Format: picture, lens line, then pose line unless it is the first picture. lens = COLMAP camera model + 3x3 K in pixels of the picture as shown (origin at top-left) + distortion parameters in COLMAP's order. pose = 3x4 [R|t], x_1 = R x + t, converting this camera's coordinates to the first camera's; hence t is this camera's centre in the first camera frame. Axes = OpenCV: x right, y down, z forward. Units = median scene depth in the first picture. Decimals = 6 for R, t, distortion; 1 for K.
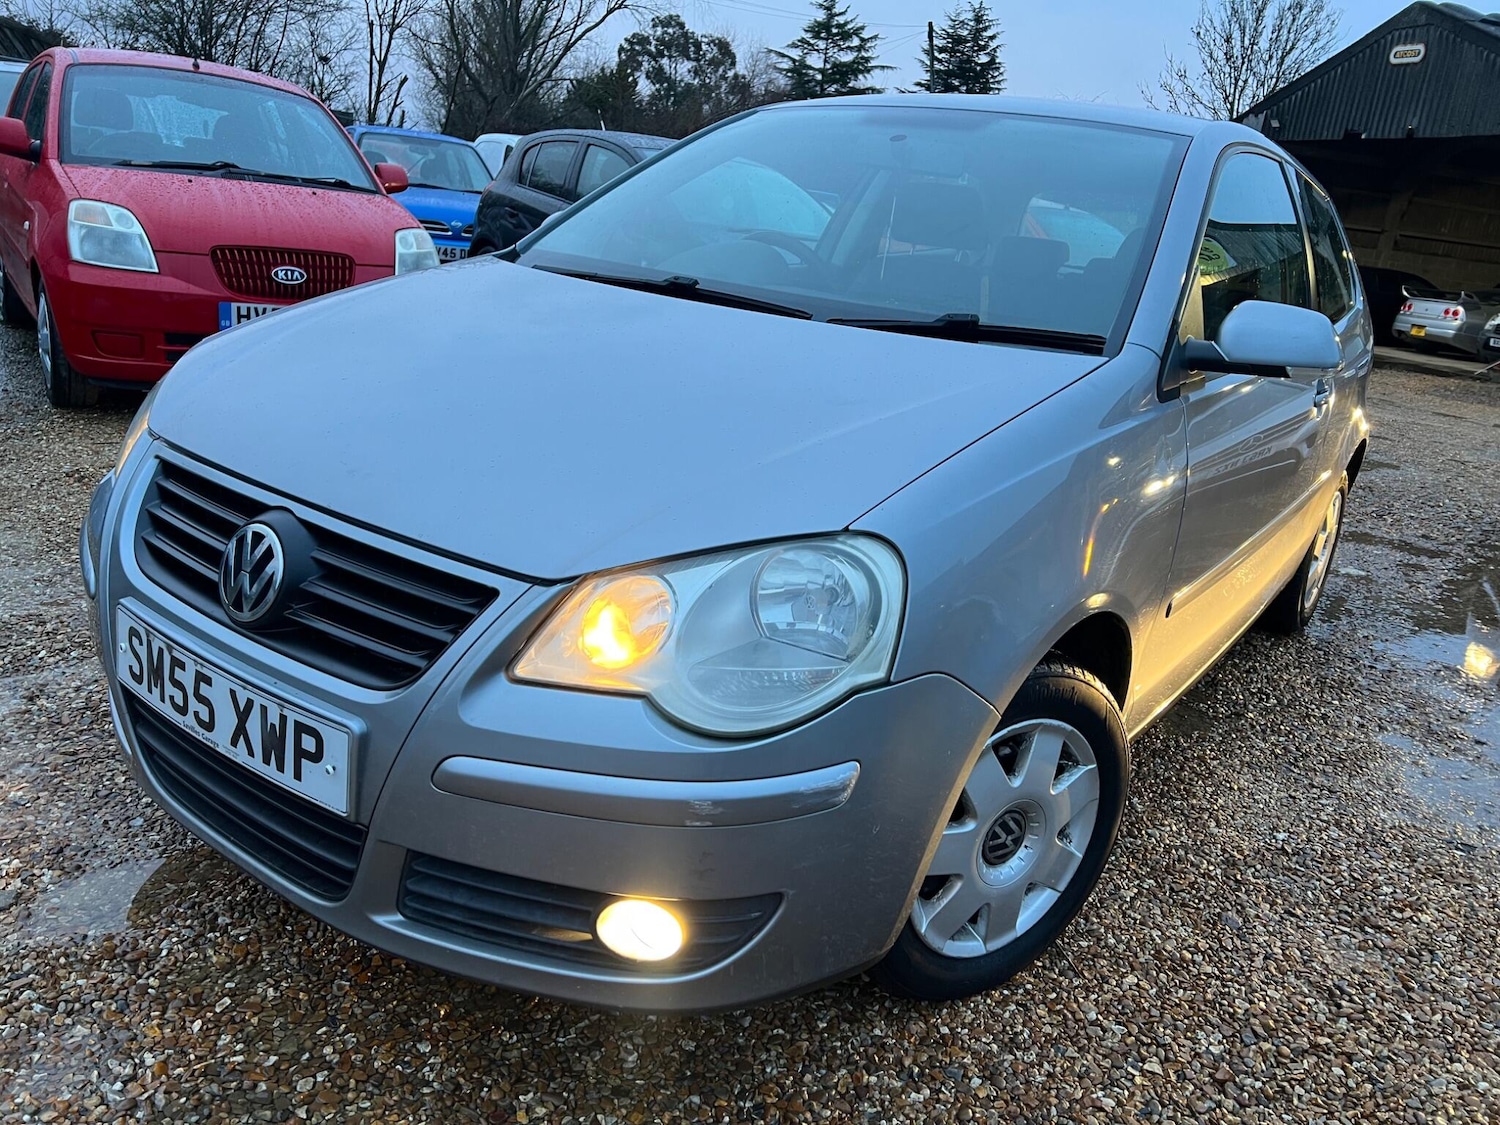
lens RADIAL K [[1146.6, 0, 758.3], [0, 1146.6, 558.0], [0, 0, 1]] dist [0.066350, -0.074202]
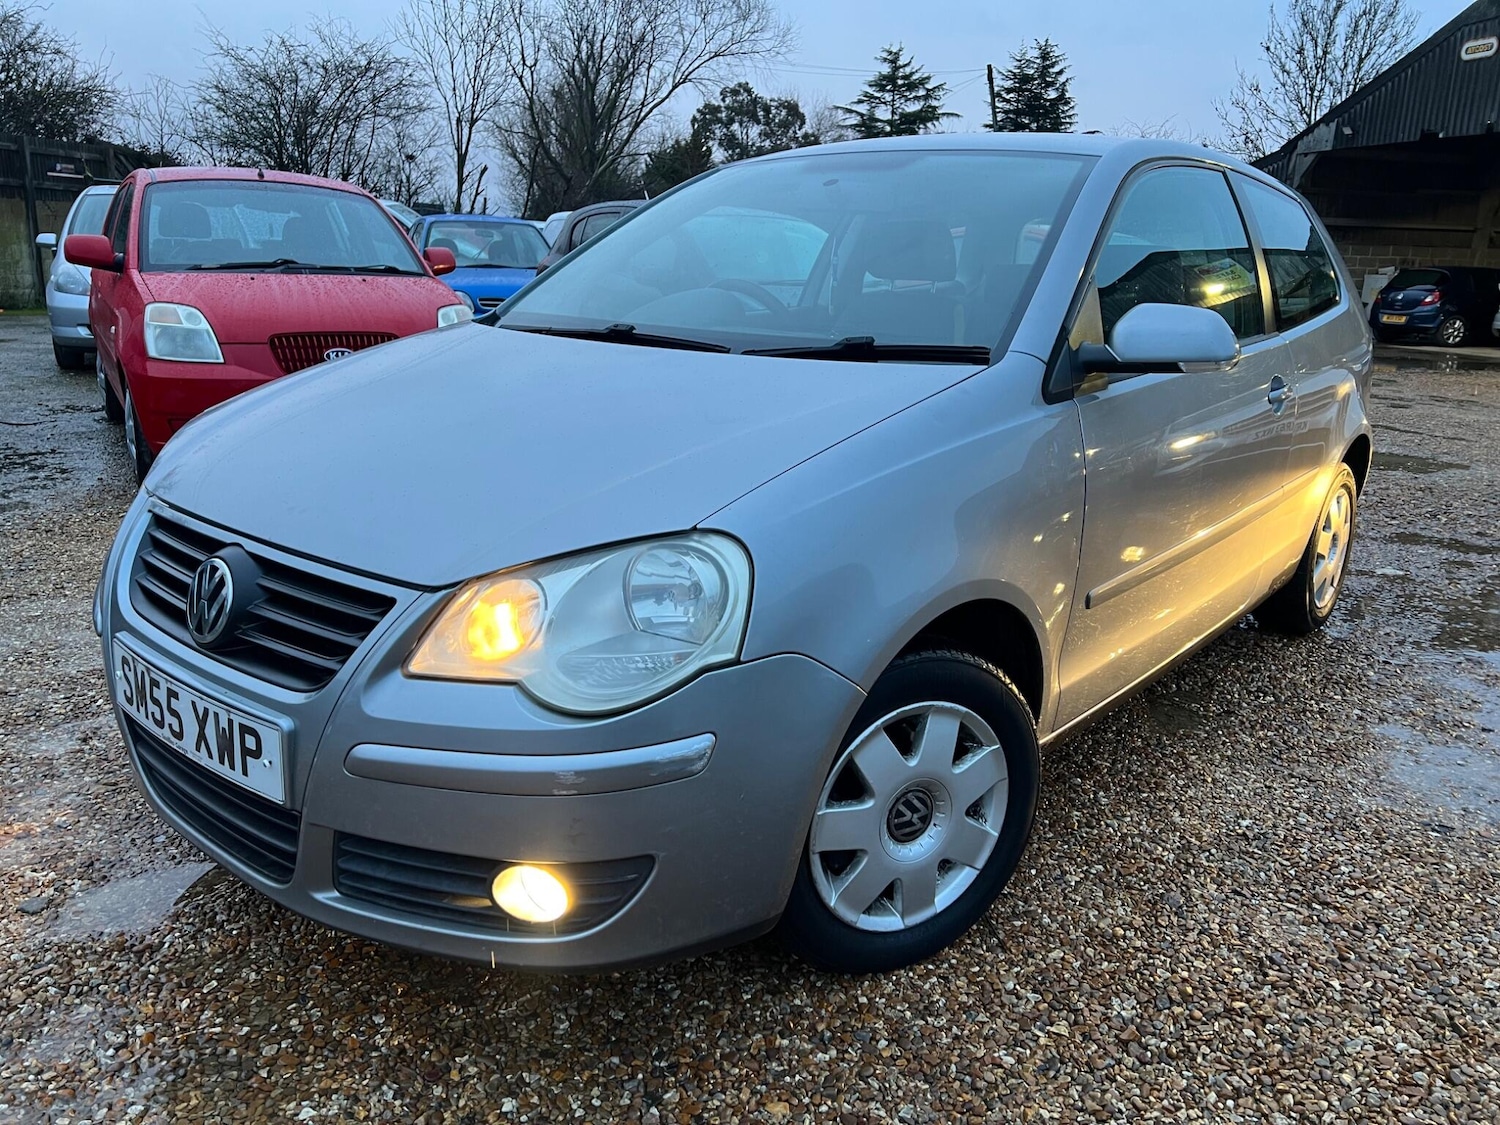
lens RADIAL K [[1146.6, 0, 744.1], [0, 1146.6, 551.7], [0, 0, 1]] dist [0.066350, -0.074202]
pose [[0.993497, -0.059364, -0.097157, 0.160034], [0.054411, 0.997118, -0.052862, 0.041389], [0.100015, 0.047232, 0.993864, -0.078651]]
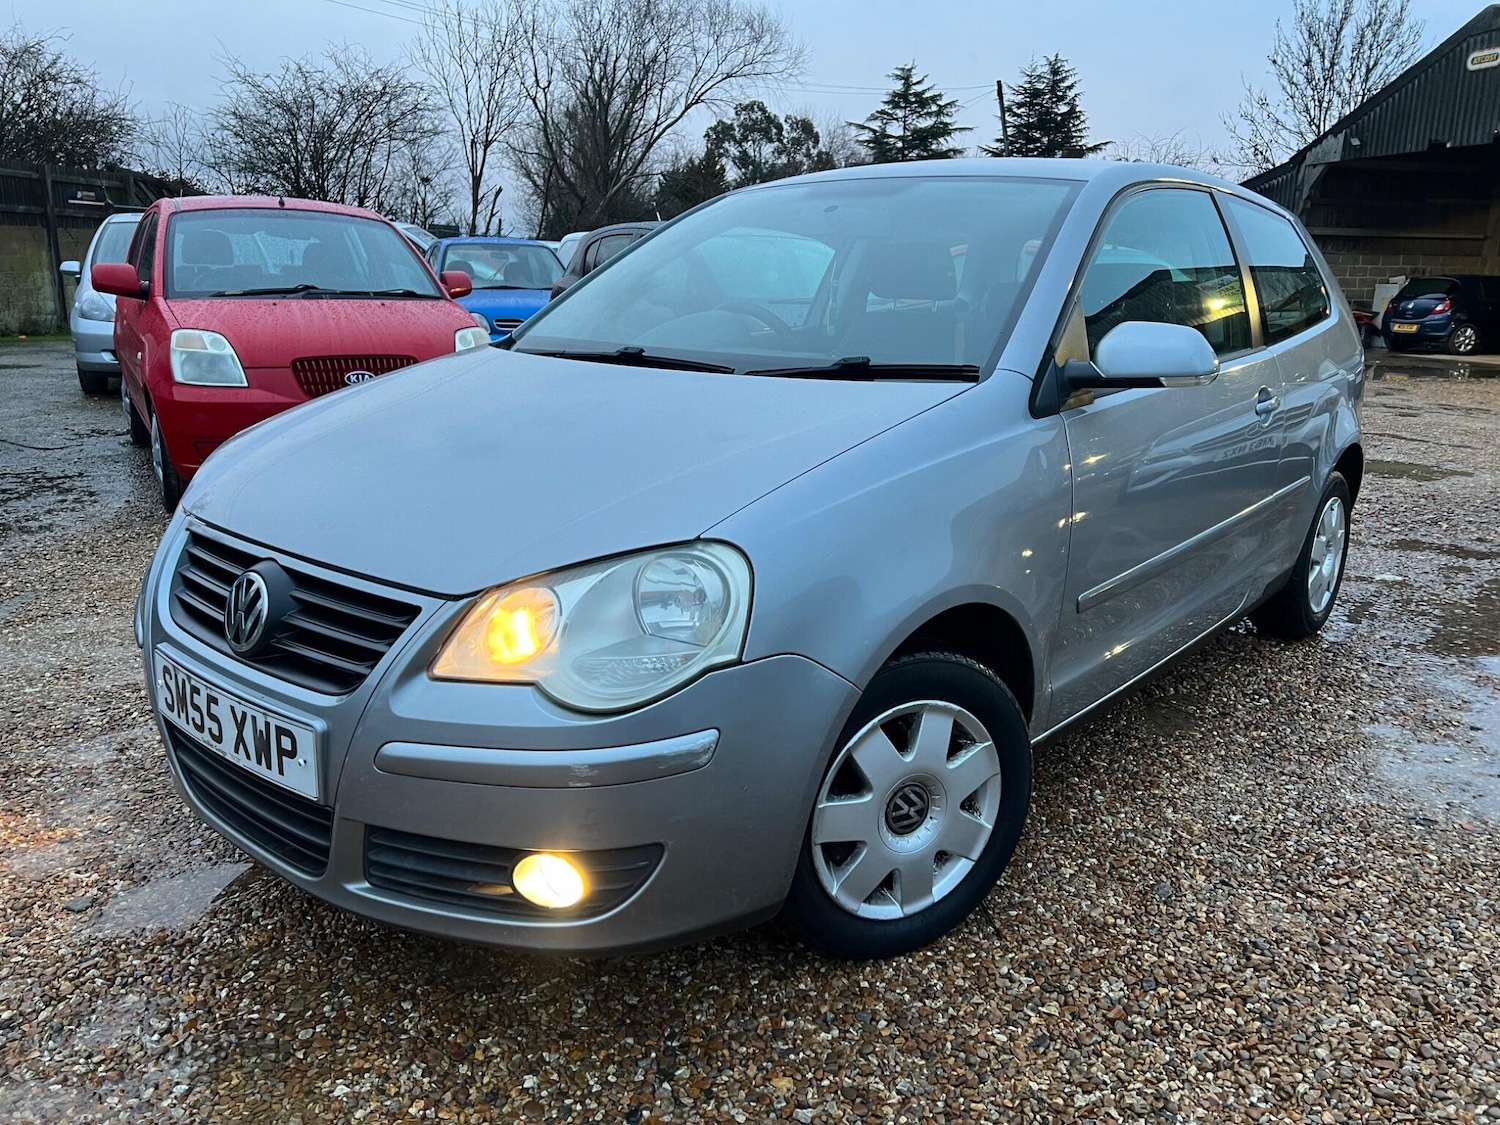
lens RADIAL K [[1146.6, 0, 754.1], [0, 1146.6, 553.9], [0, 0, 1]] dist [0.066350, -0.074202]
pose [[0.992149, -0.071401, -0.102672, 0.177485], [0.064956, 0.995781, -0.064809, 0.050694], [0.106866, 0.057631, 0.992602, -0.133726]]
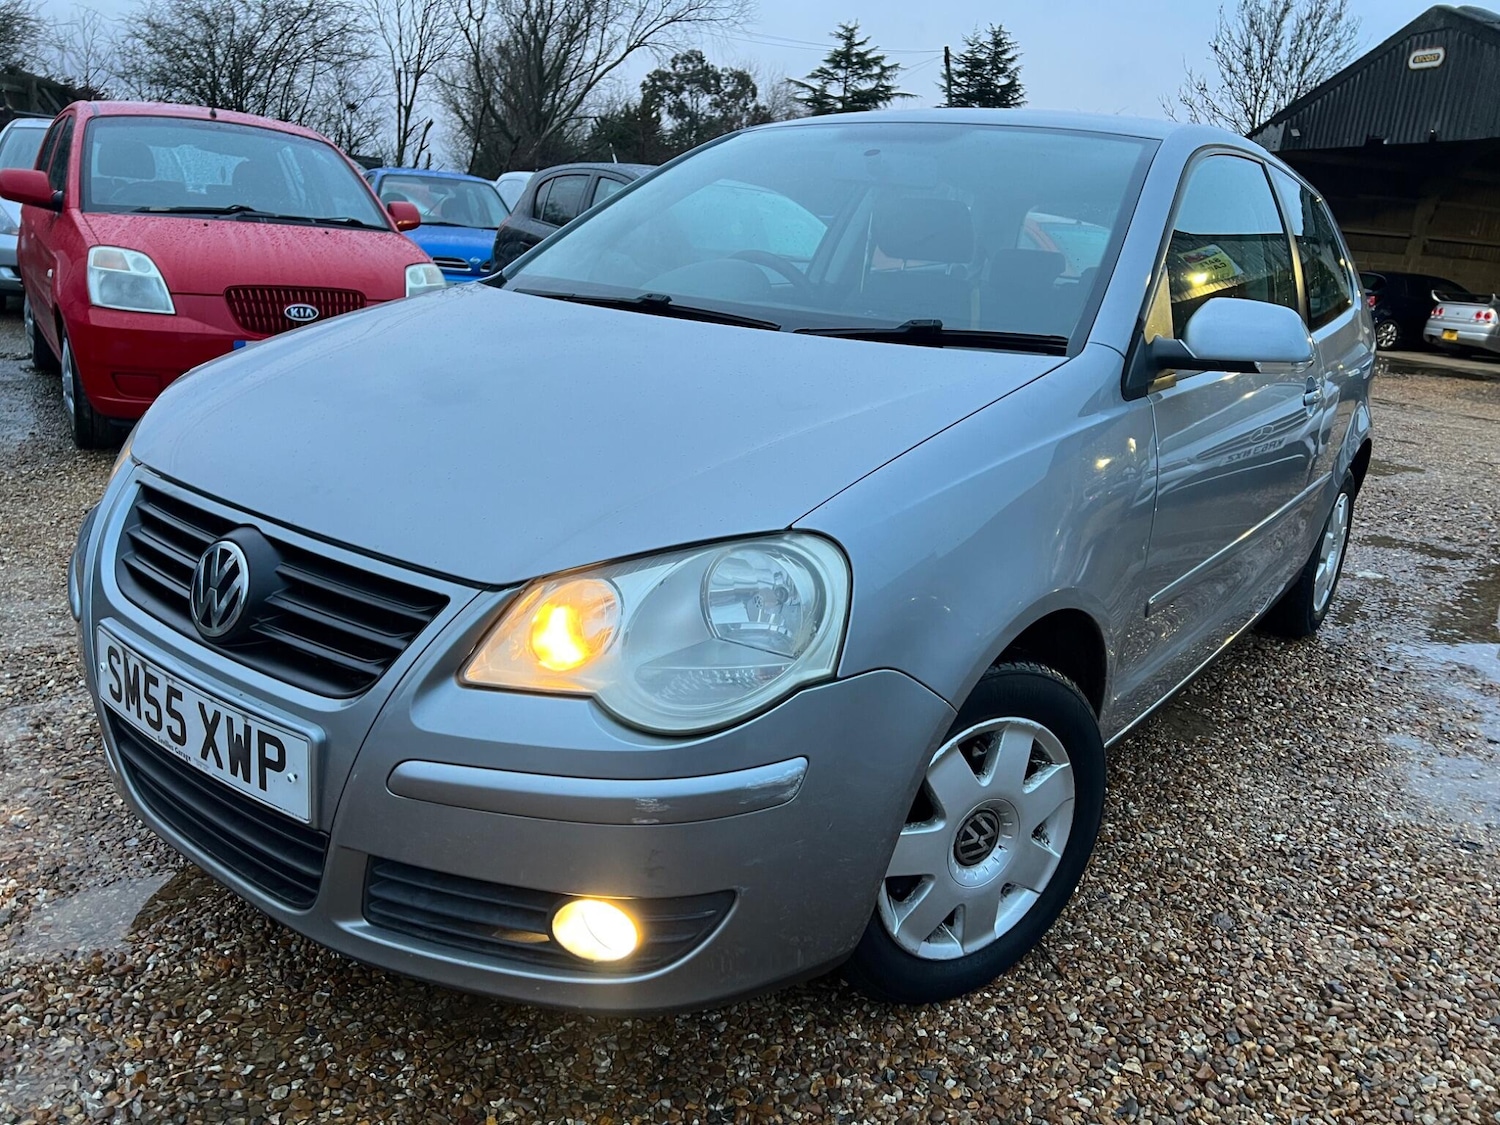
lens RADIAL K [[1146.6, 0, 756.9], [0, 1146.6, 556.2], [0, 0, 1]] dist [0.066350, -0.074202]
pose [[0.999159, -0.026867, -0.030988, 0.053961], [0.026097, 0.999347, -0.024990, 0.016636], [0.031640, 0.024161, 0.999207, -0.009145]]
